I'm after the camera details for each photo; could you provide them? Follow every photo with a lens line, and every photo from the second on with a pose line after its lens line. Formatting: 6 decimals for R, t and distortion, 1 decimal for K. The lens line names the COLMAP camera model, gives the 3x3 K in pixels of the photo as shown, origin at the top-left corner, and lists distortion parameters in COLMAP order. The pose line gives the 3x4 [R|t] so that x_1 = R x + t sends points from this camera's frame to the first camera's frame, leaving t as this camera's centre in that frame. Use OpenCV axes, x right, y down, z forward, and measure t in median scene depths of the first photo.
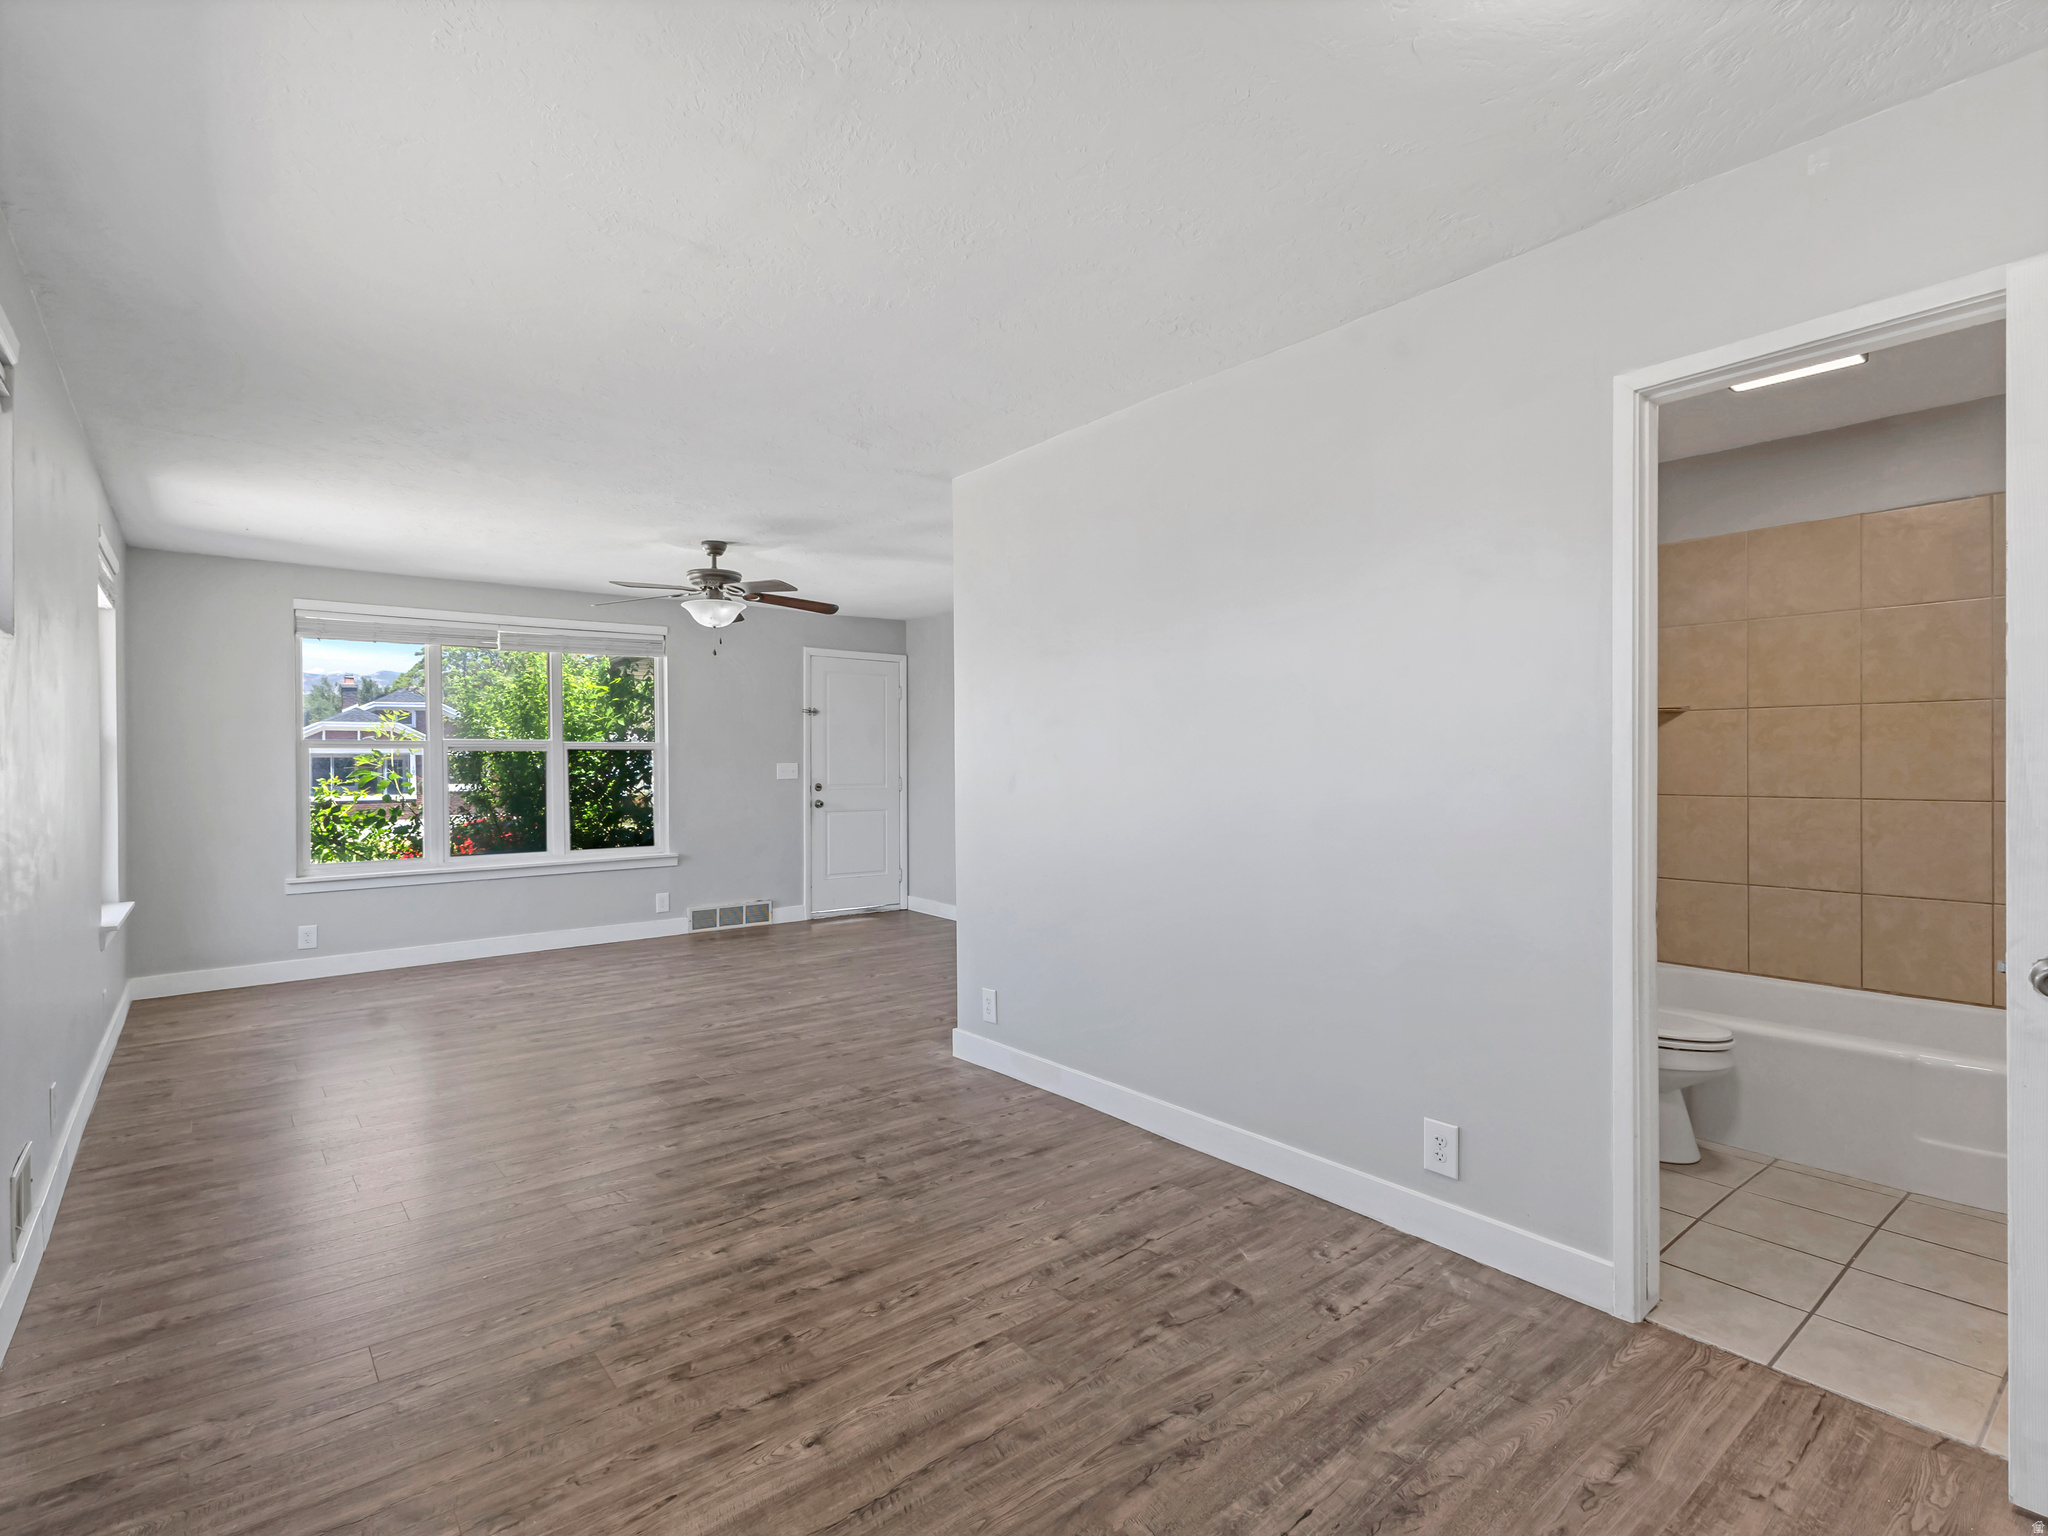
lens RADIAL K [[1008.3, 0, 1020.0], [0, 1008.3, 764.6], [0, 0, 1]] dist [0.010685, -0.002211]
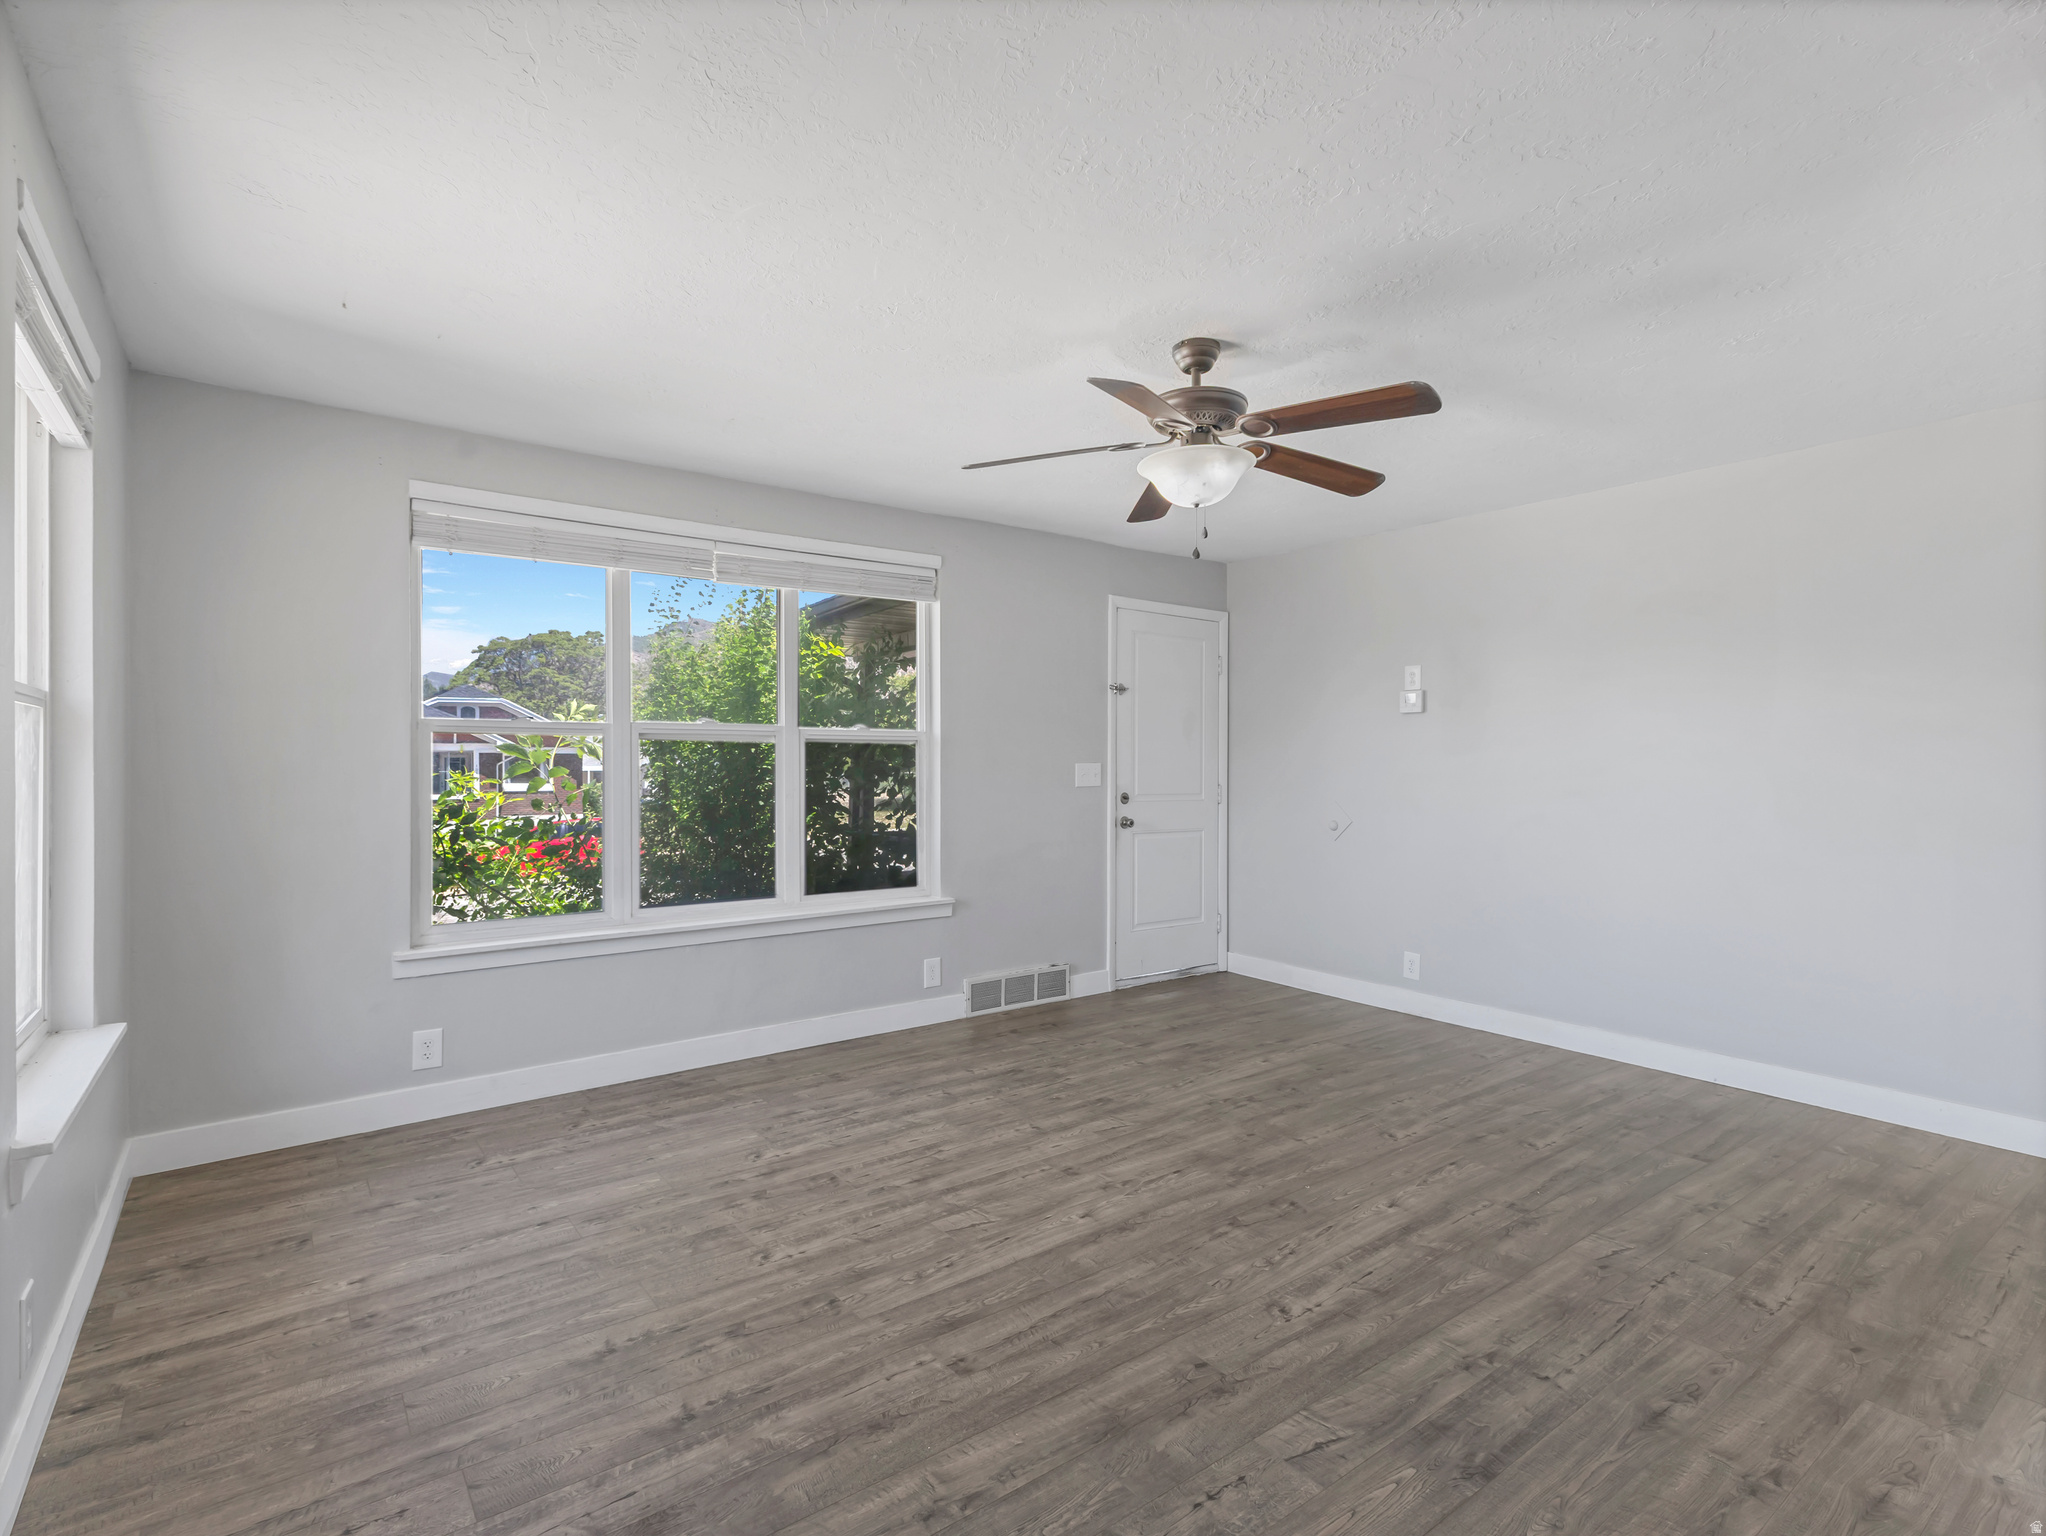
lens RADIAL K [[1007.3, 0, 1020.7], [0, 1007.3, 765.4], [0, 0, 1]] dist [0.010685, -0.002211]
pose [[0.999372, 0.006528, -0.034833, -0.530907], [-0.006586, 0.999977, -0.001543, 0.002922], [0.034822, 0.001771, 0.999392, 0.661691]]
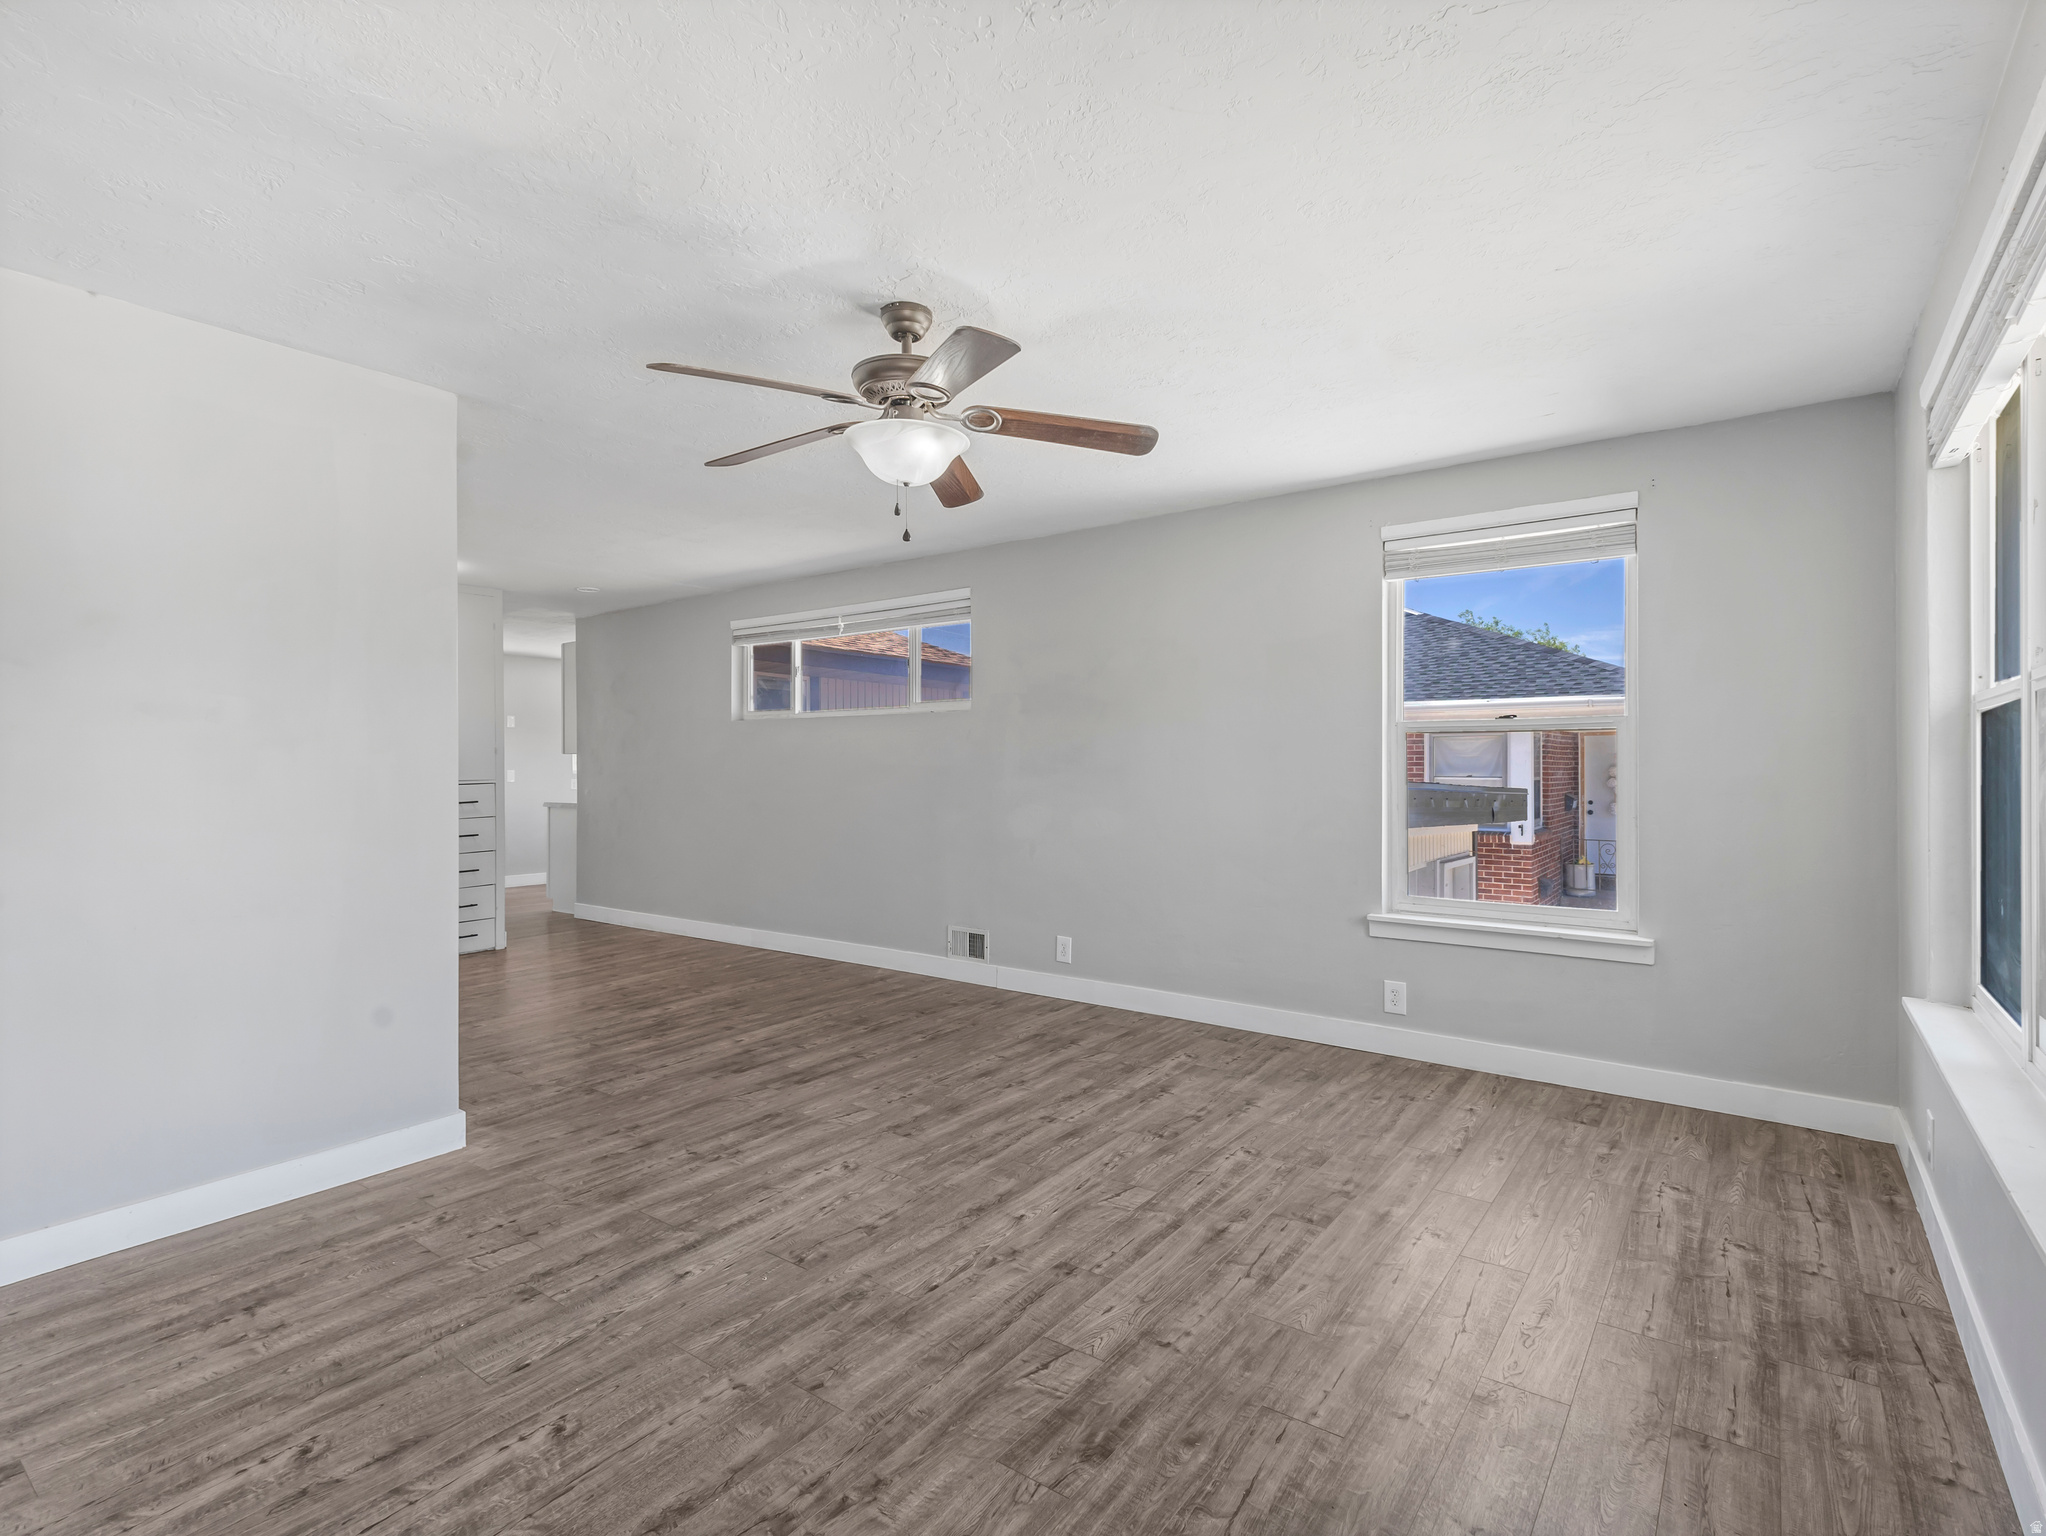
lens RADIAL K [[1007.3, 0, 1029.2], [0, 1007.3, 771.9], [0, 0, 1]] dist [0.010685, -0.002211]
pose [[-0.968177, 0.011940, -0.249982, -0.334280], [0.010850, 0.999925, 0.005740, 0.003945], [0.250031, 0.002845, -0.968234, 2.111343]]
